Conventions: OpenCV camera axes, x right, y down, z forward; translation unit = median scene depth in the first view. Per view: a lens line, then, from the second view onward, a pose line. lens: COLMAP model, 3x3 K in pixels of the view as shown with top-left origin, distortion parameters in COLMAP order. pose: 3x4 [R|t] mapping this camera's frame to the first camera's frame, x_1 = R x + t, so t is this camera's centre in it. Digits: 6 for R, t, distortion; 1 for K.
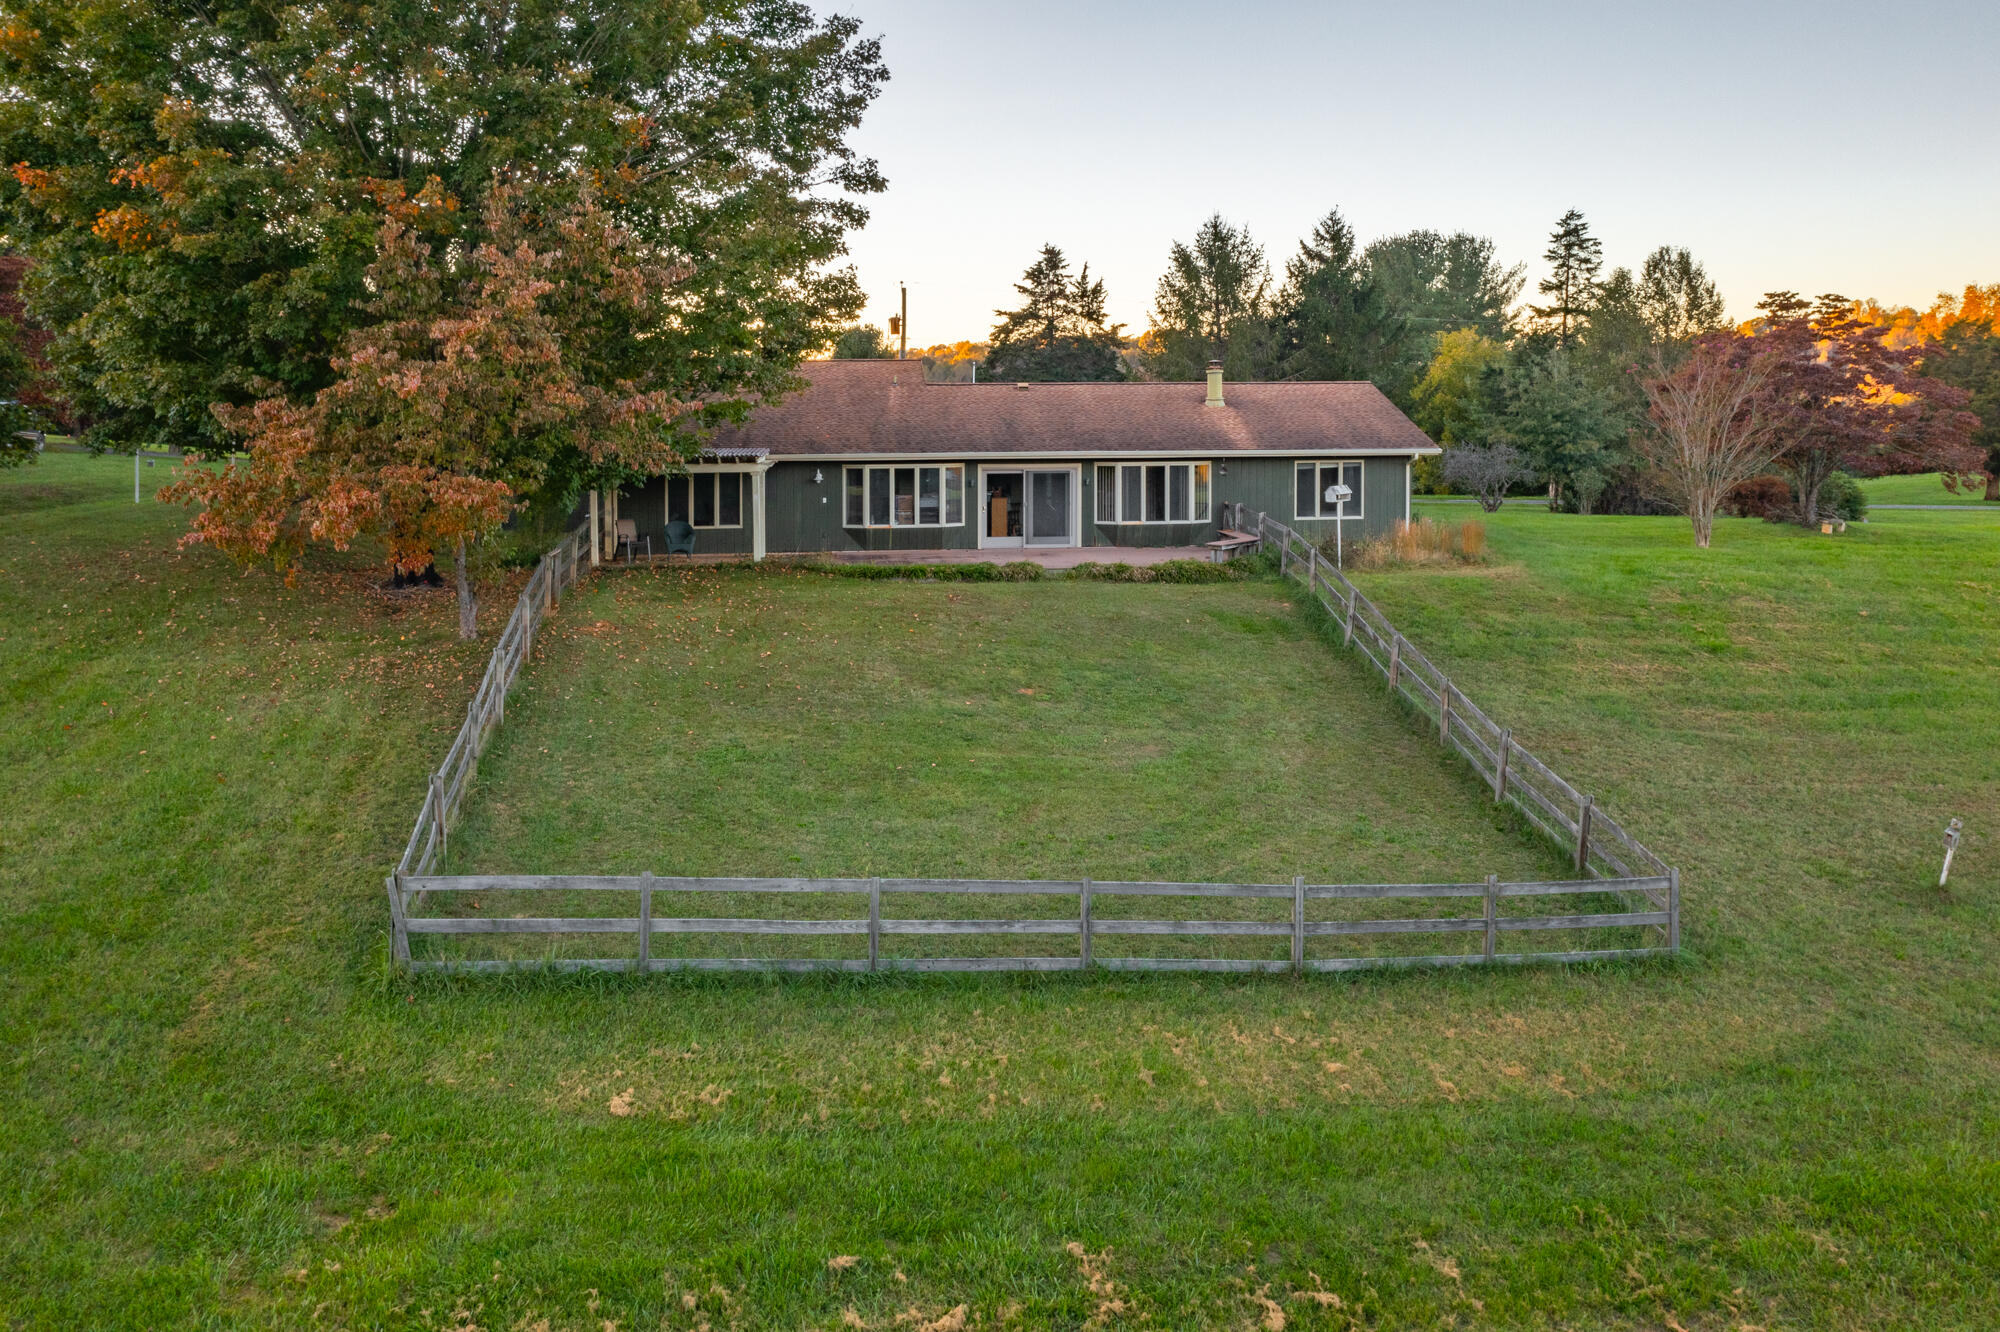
lens RADIAL K [[1602.7, 0, 1012.7], [0, 1602.7, 673.3], [0, 0, 1]] dist [-0.001236, -0.000776]
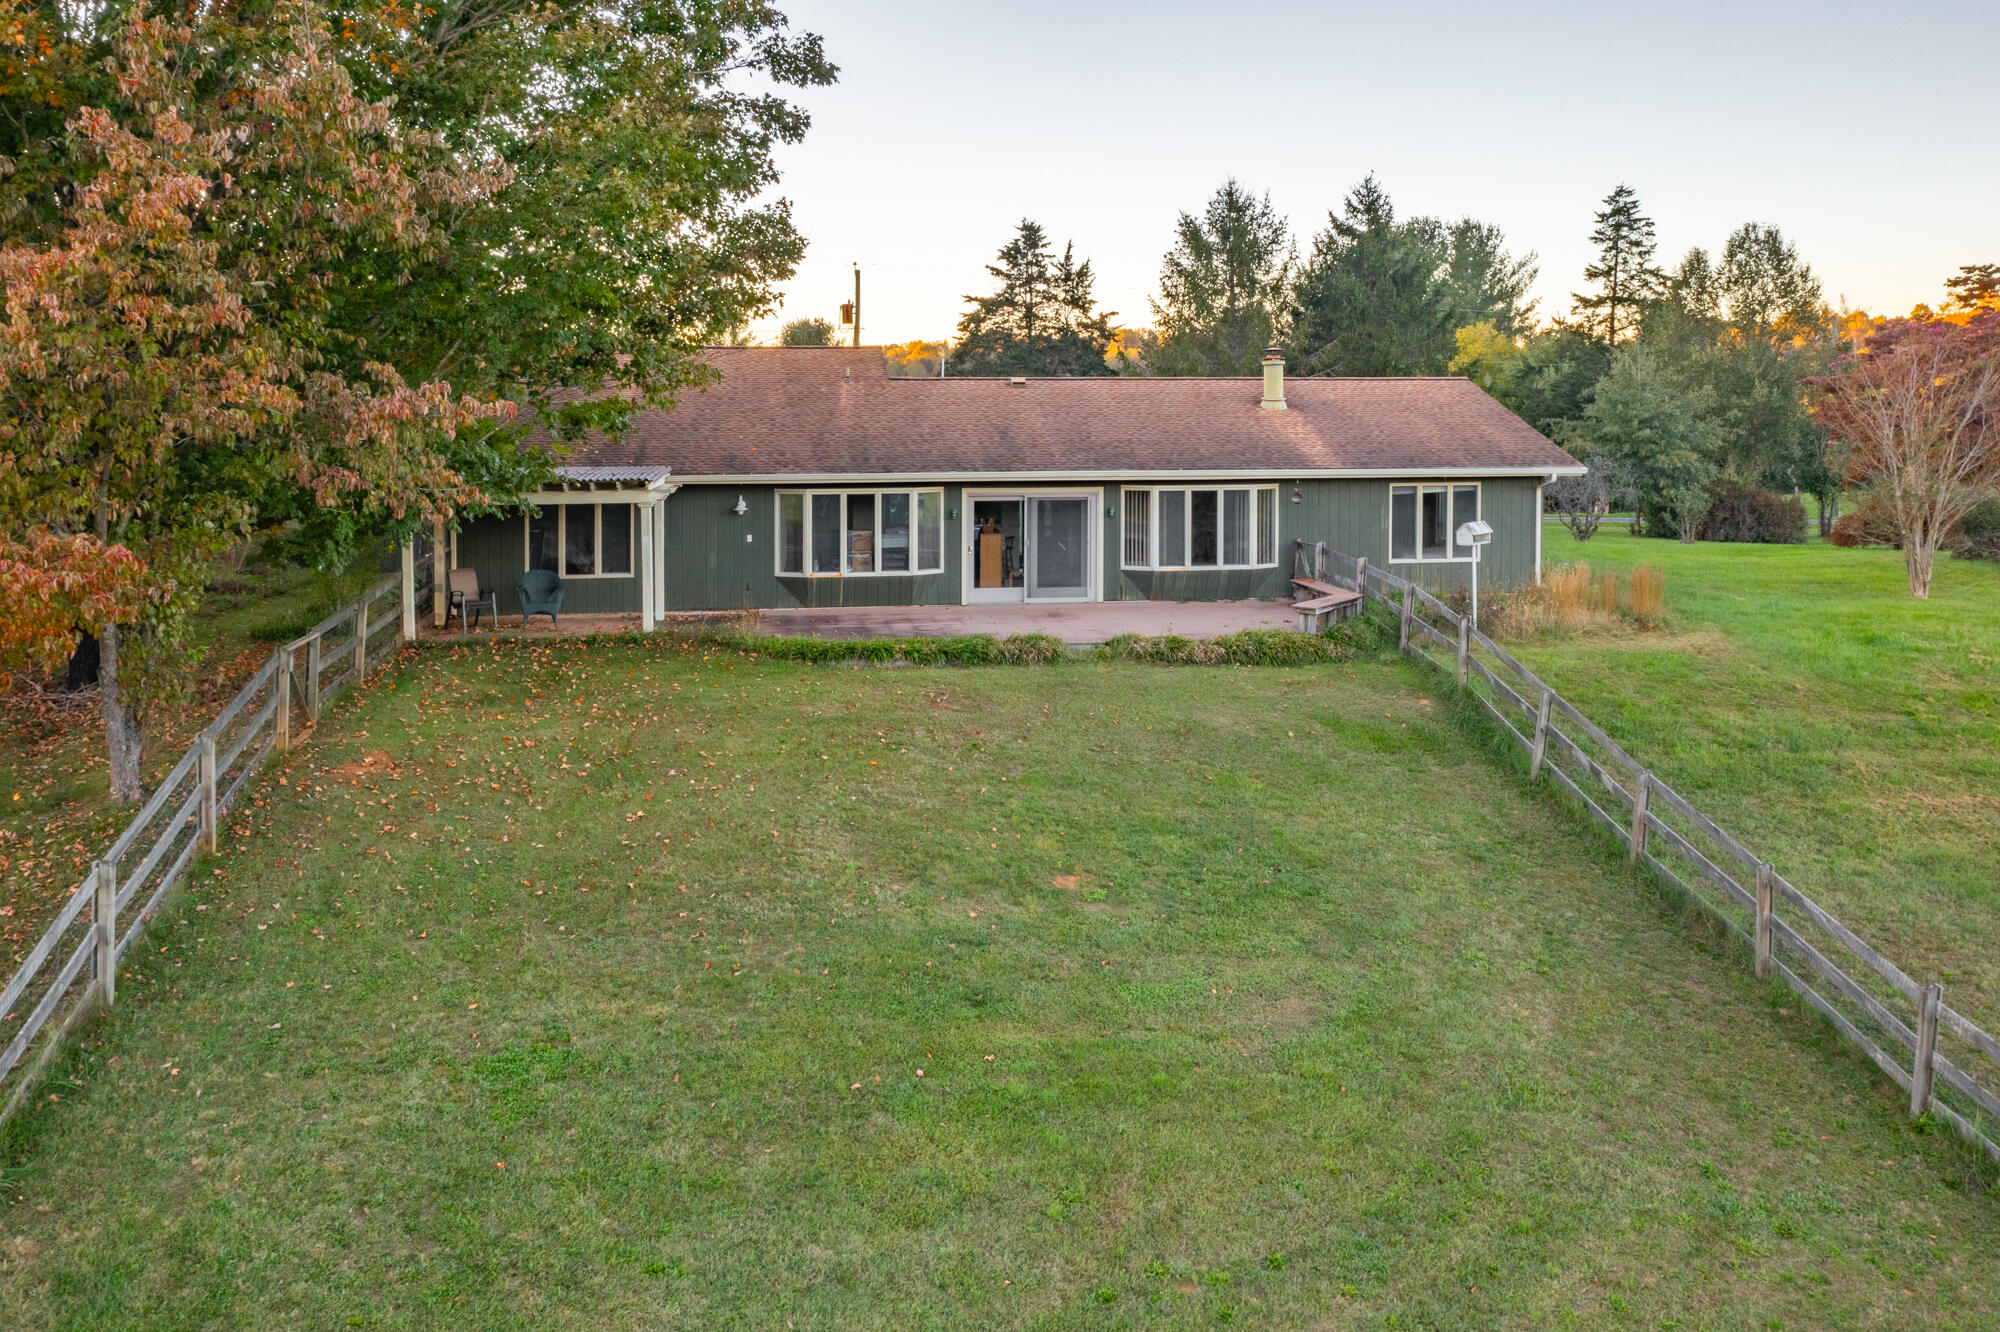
lens RADIAL K [[1602.7, 0, 988.3], [0, 1602.7, 656.7], [0, 0, 1]] dist [-0.001236, -0.000776]
pose [[0.999890, 0.000796, 0.014812, -0.023876], [-0.000646, 0.999948, -0.010151, -0.054137], [-0.014819, 0.010141, 0.999839, 0.318564]]
